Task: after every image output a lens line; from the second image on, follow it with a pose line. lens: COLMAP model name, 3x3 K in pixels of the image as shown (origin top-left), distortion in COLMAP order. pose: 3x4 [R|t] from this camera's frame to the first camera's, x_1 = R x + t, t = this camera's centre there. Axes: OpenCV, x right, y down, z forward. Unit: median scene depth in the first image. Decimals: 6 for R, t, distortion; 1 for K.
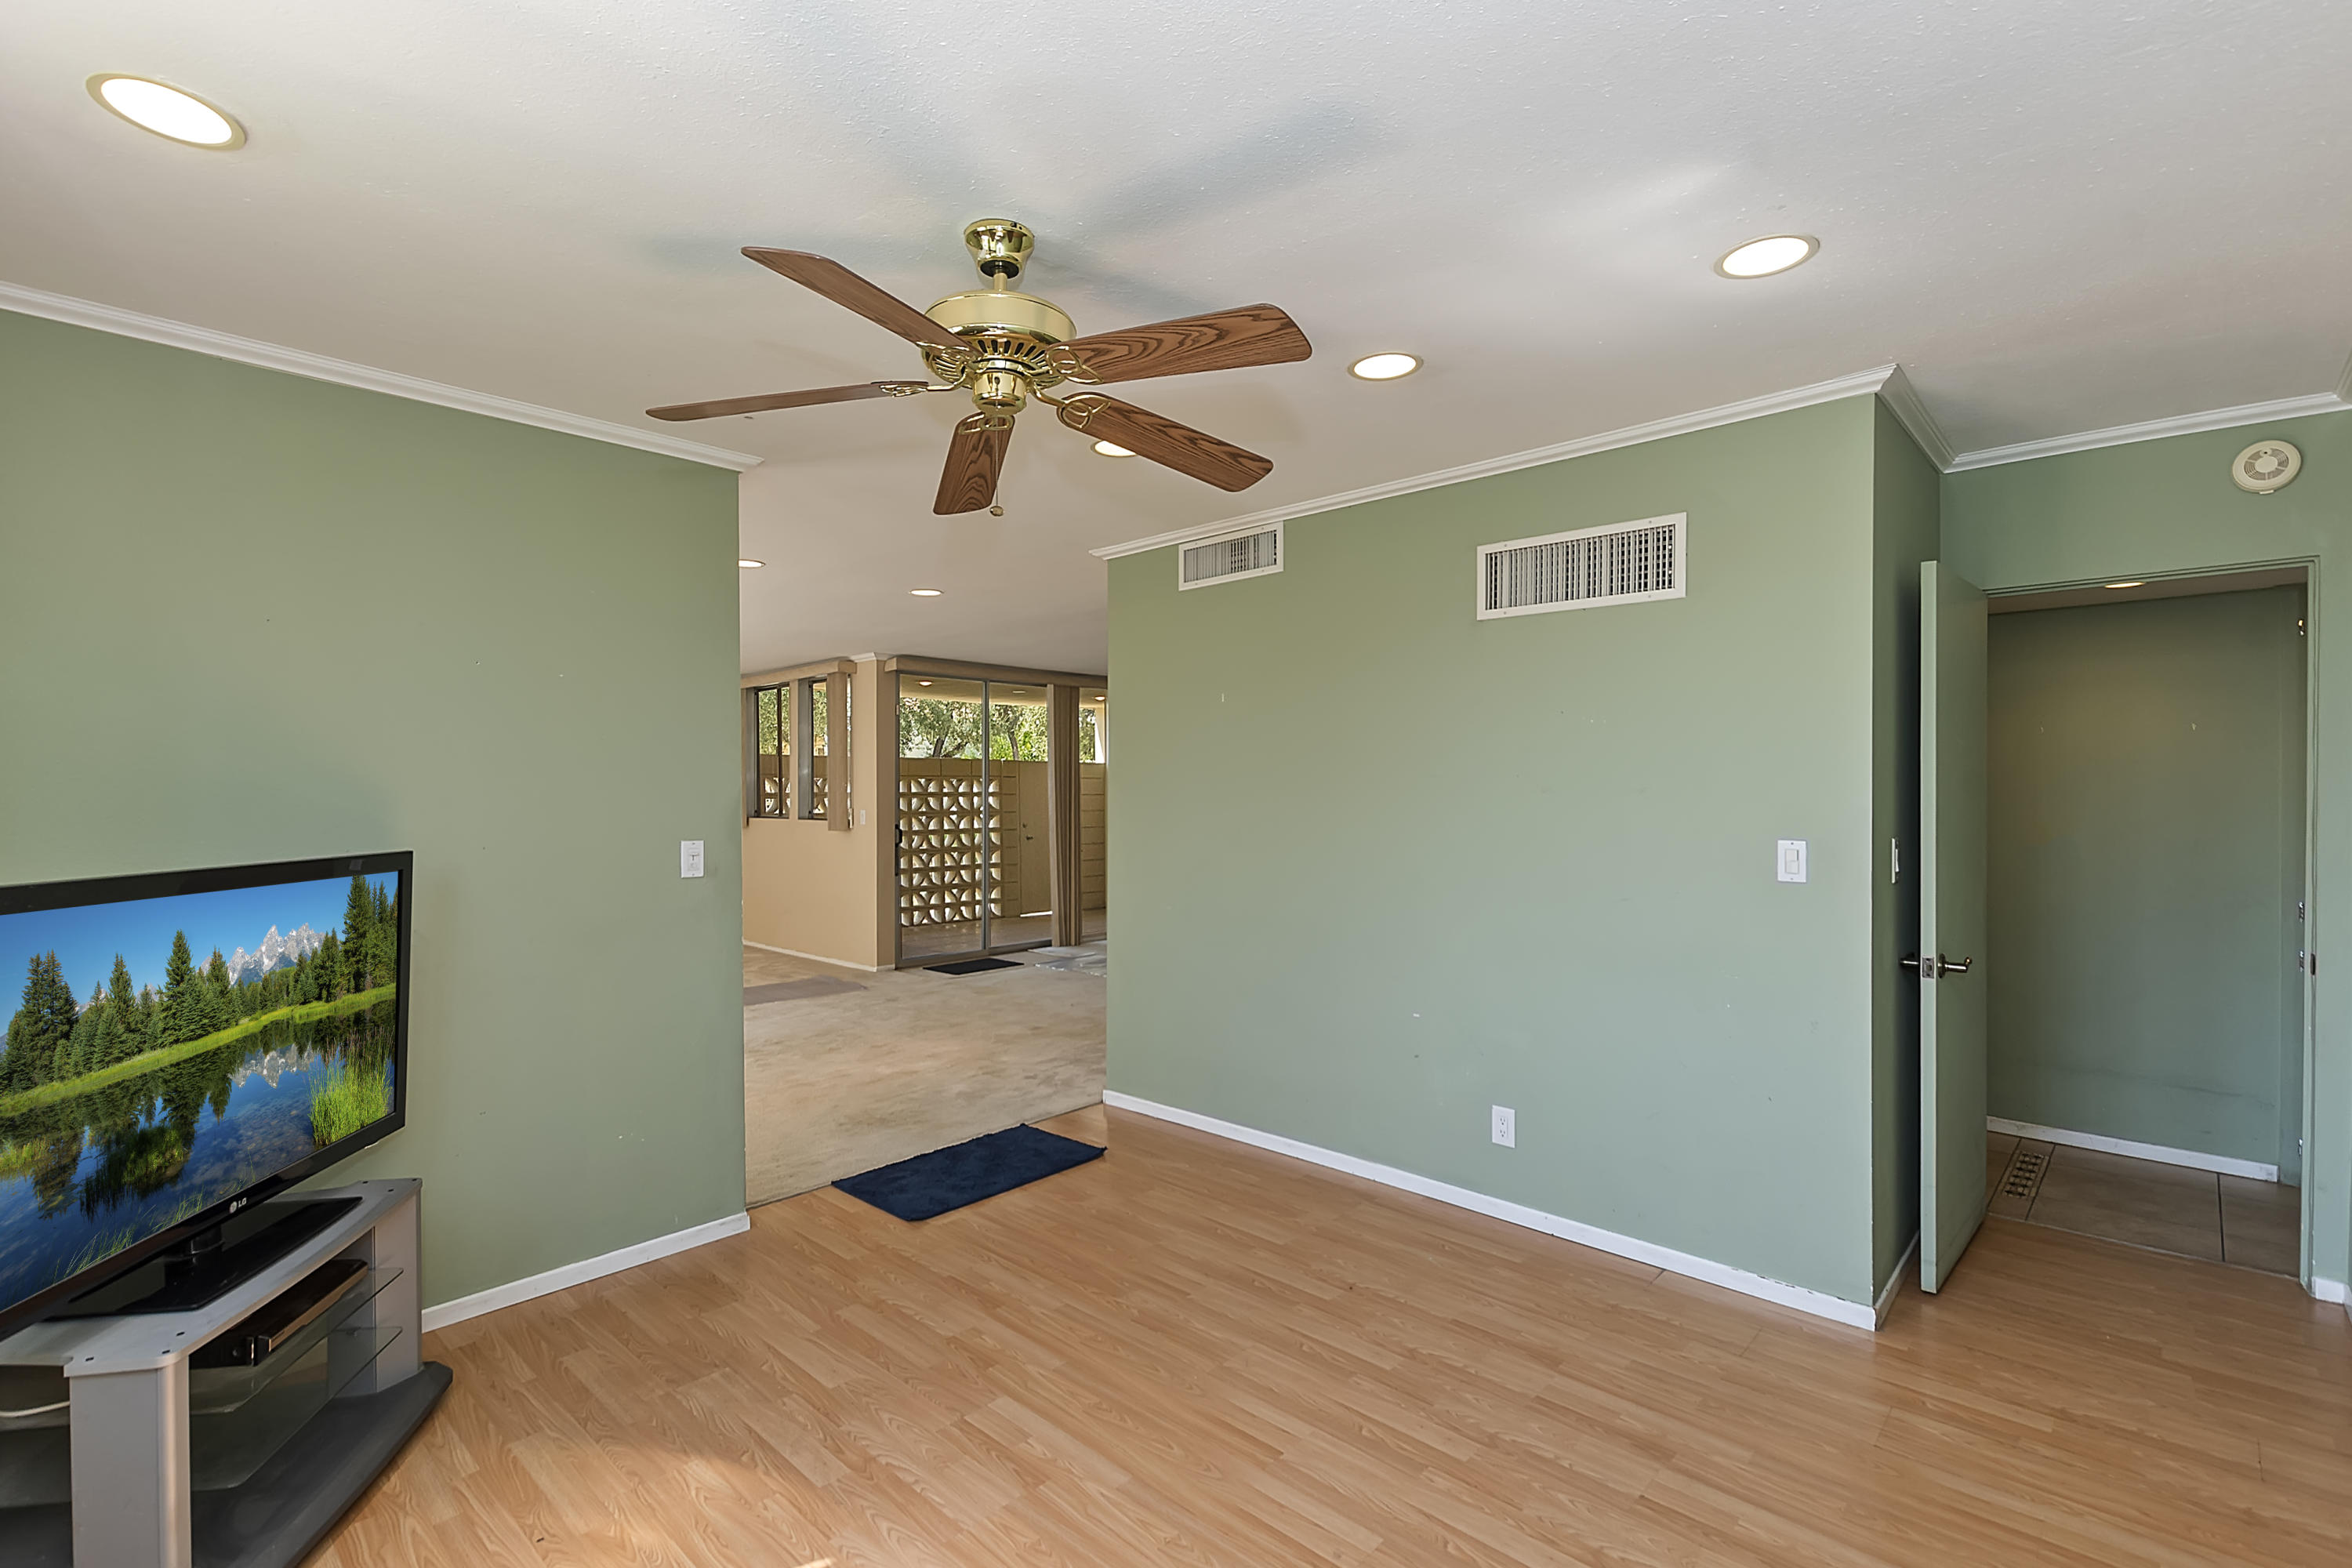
lens RADIAL K [[1064.9, 0, 1173.2], [0, 1064.9, 800.8], [0, 0, 1]] dist [0.014488, -0.000255]
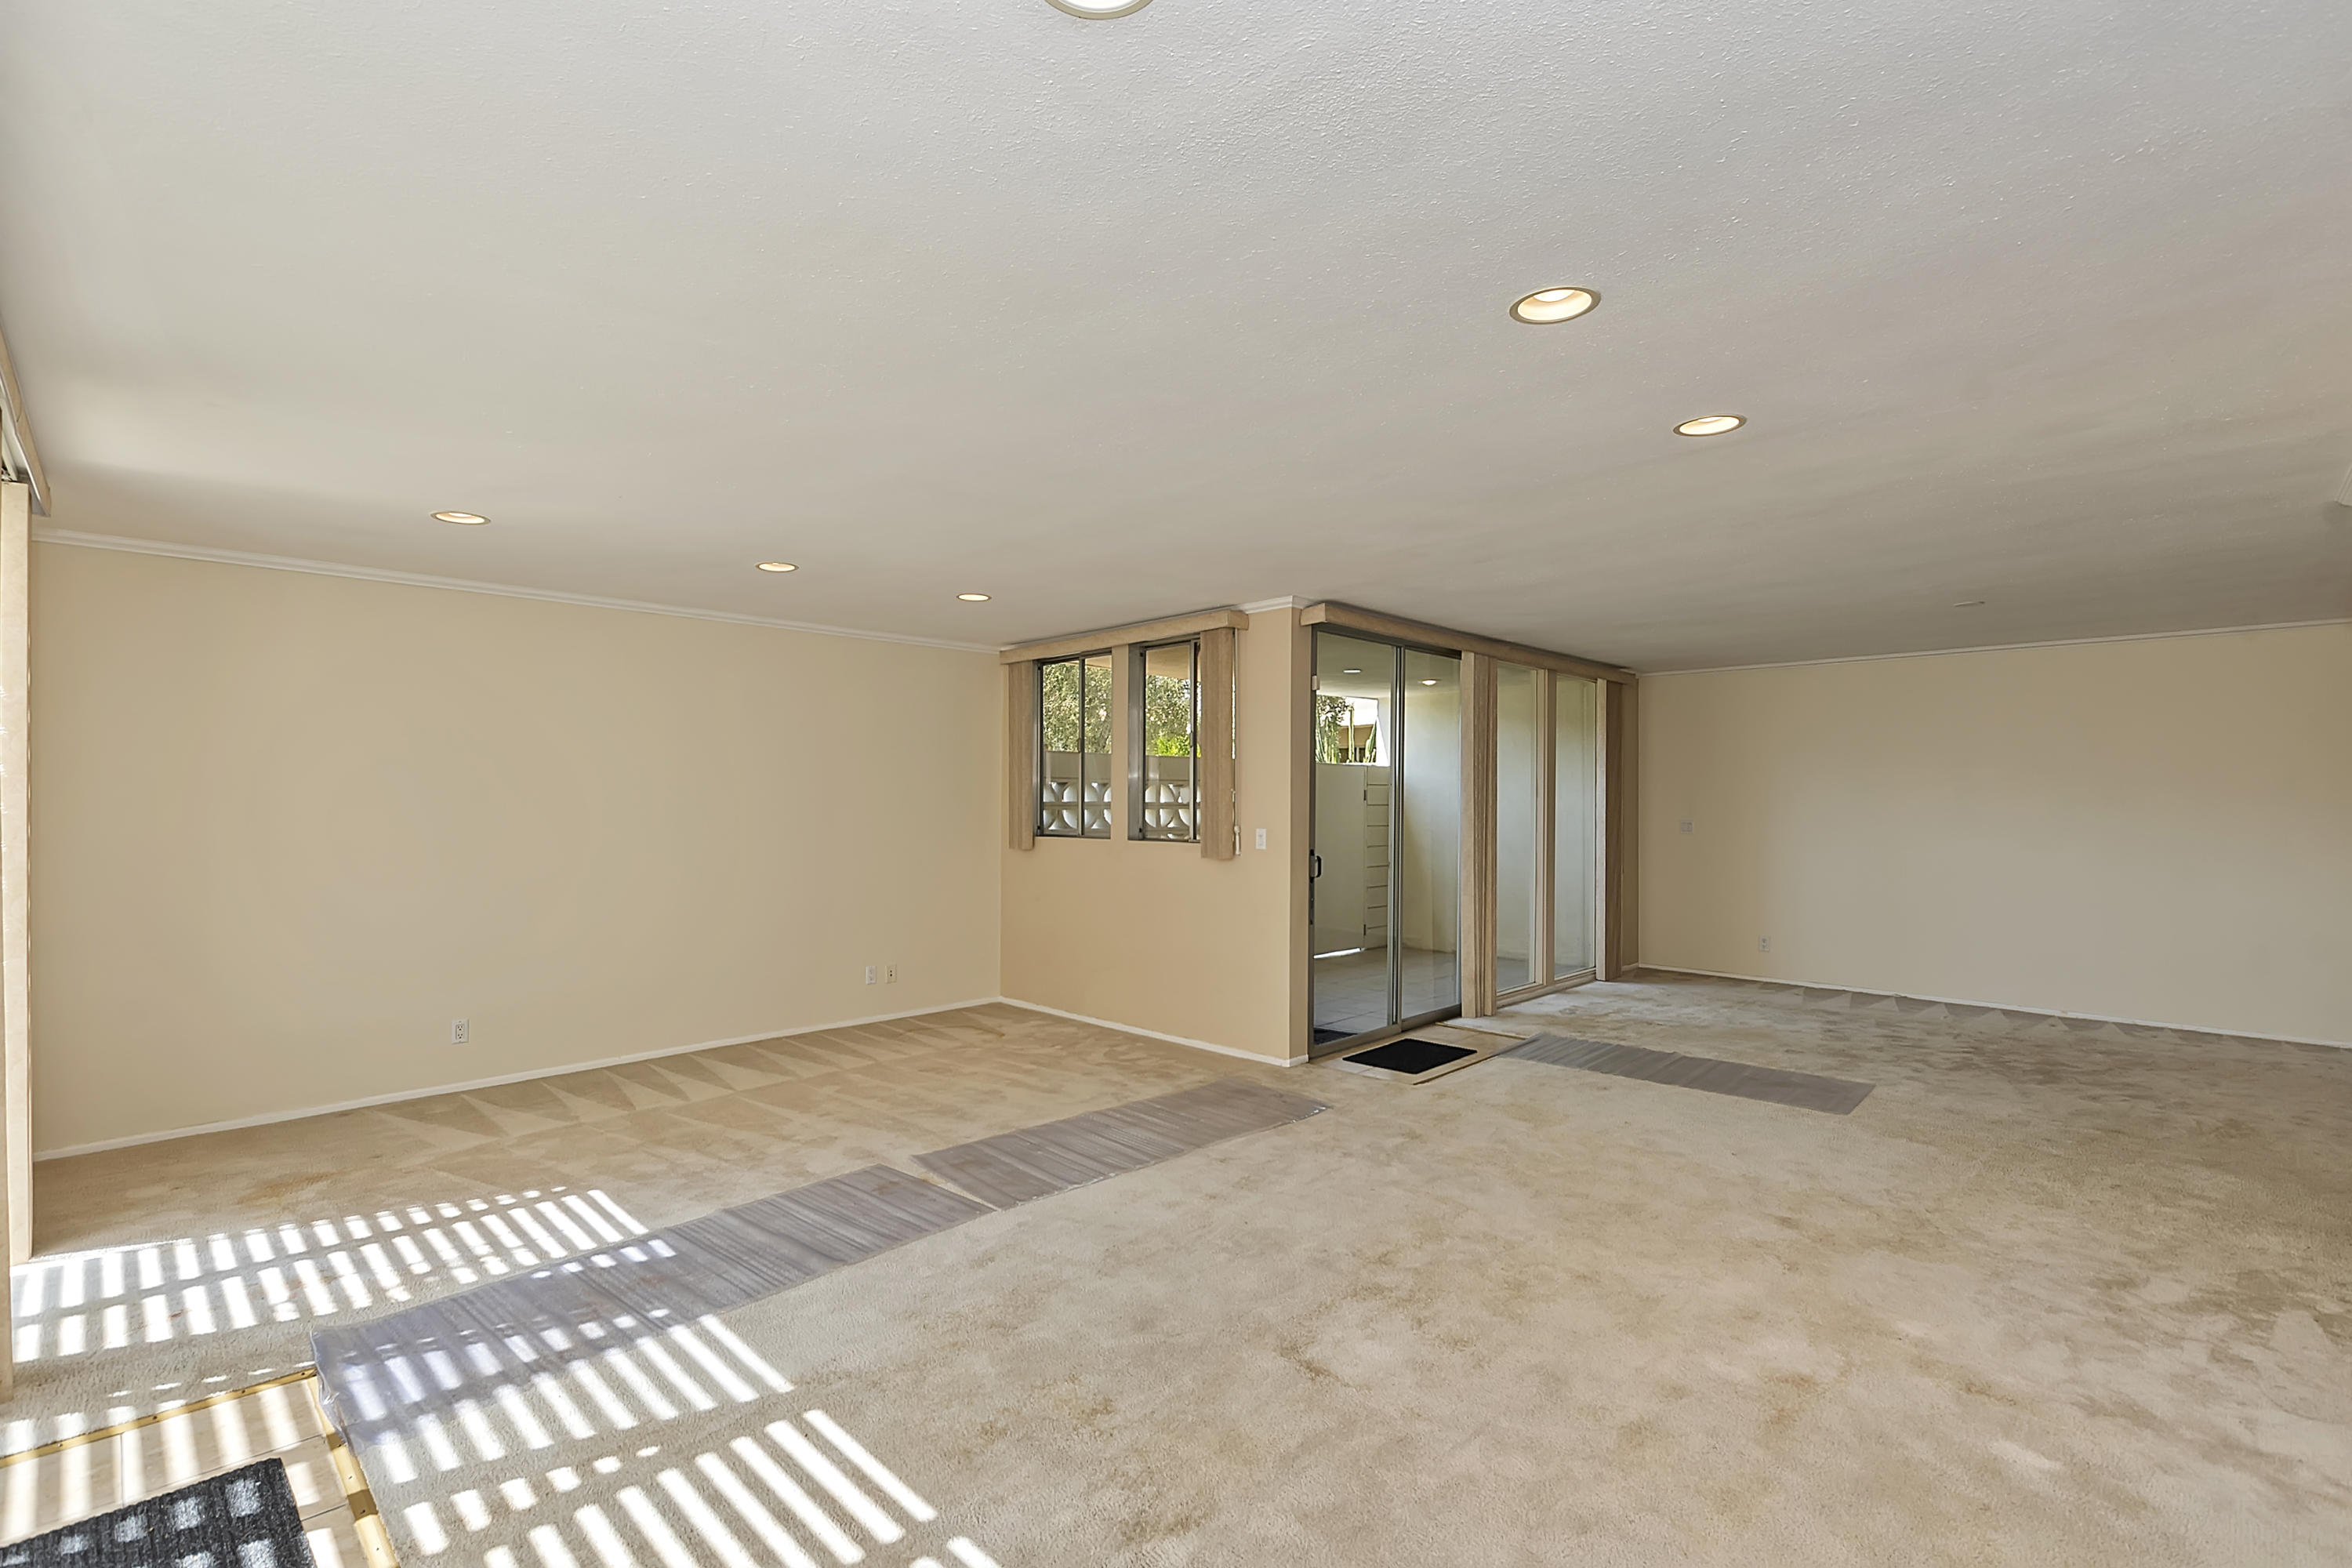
lens RADIAL K [[1052.3, 0, 1179.1], [0, 1052.3, 825.8], [0, 0, 1]] dist [0.011067, -0.000071]
pose [[0.999861, 0.005822, -0.015645, -0.335102], [-0.005585, 0.999870, 0.015159, -0.003991], [0.015731, -0.015069, 0.999763, 0.326835]]
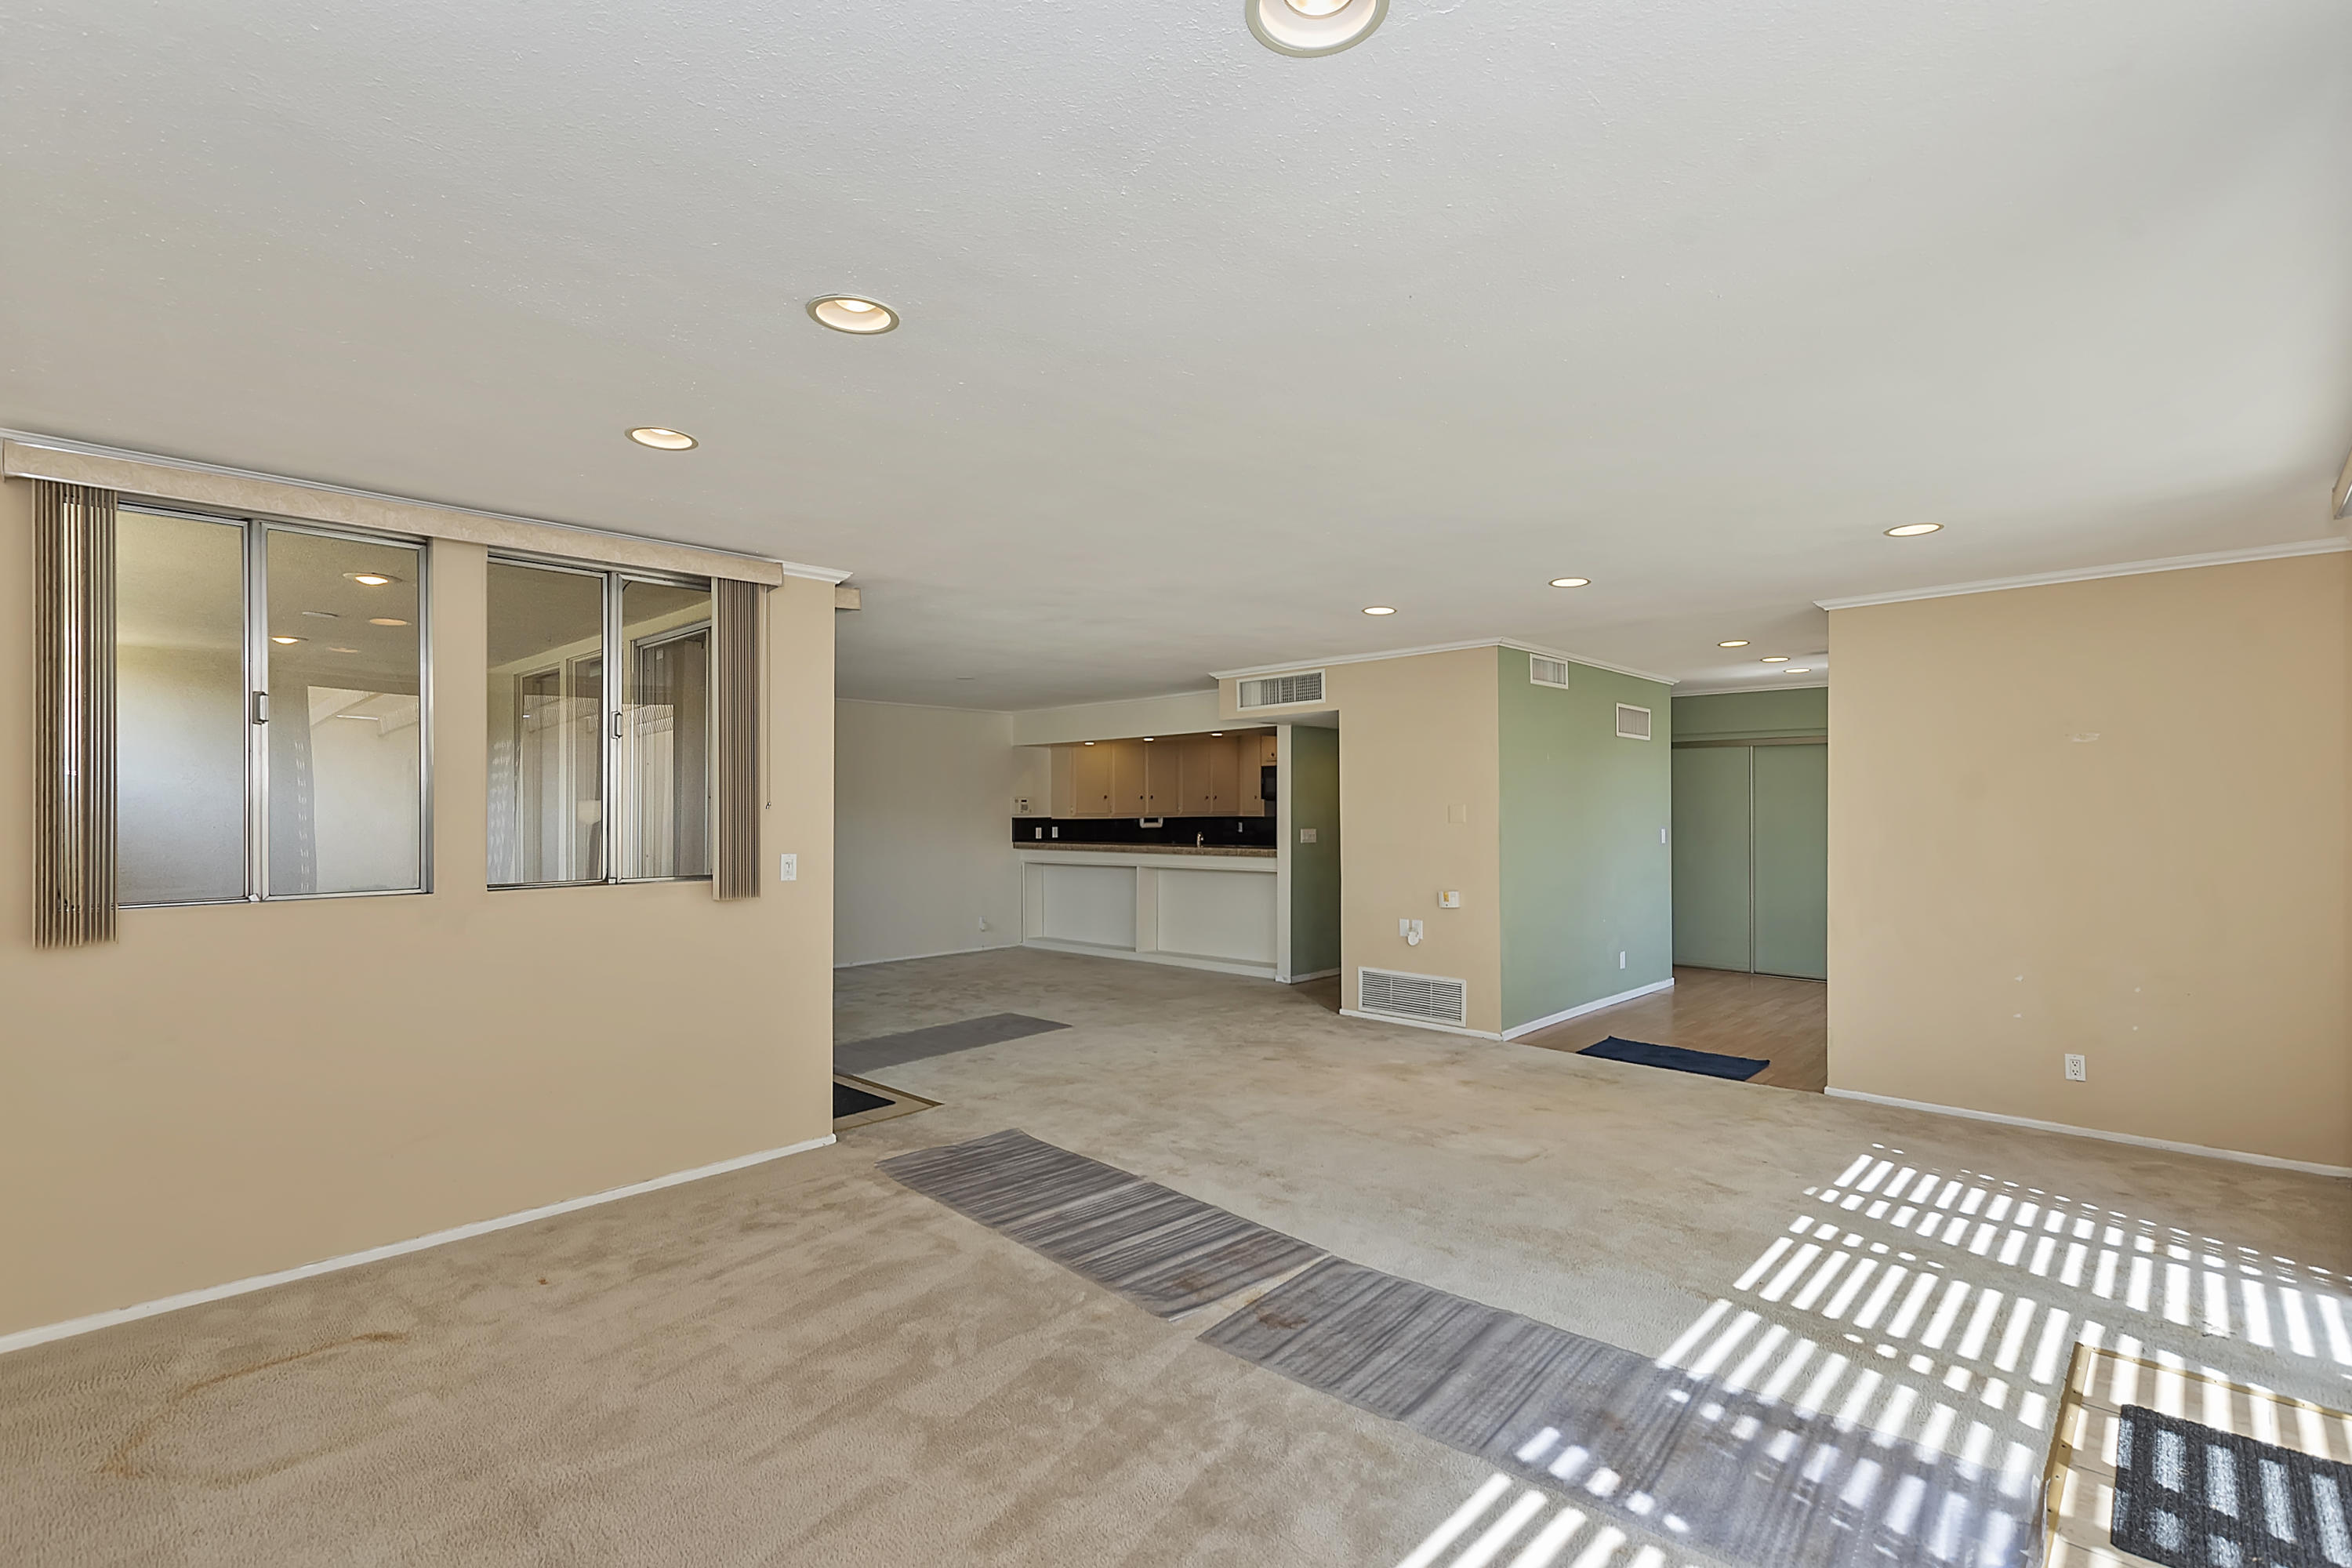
lens RADIAL K [[1066.2, 0, 1182.8], [0, 1066.2, 800.8], [0, 0, 1]] dist [0.028506, -0.013392]
pose [[-0.006485, 0.011874, 0.999908, -0.827162], [0.013427, 0.999840, -0.011787, -0.007678], [-0.999889, 0.013349, -0.006643, 0.816416]]
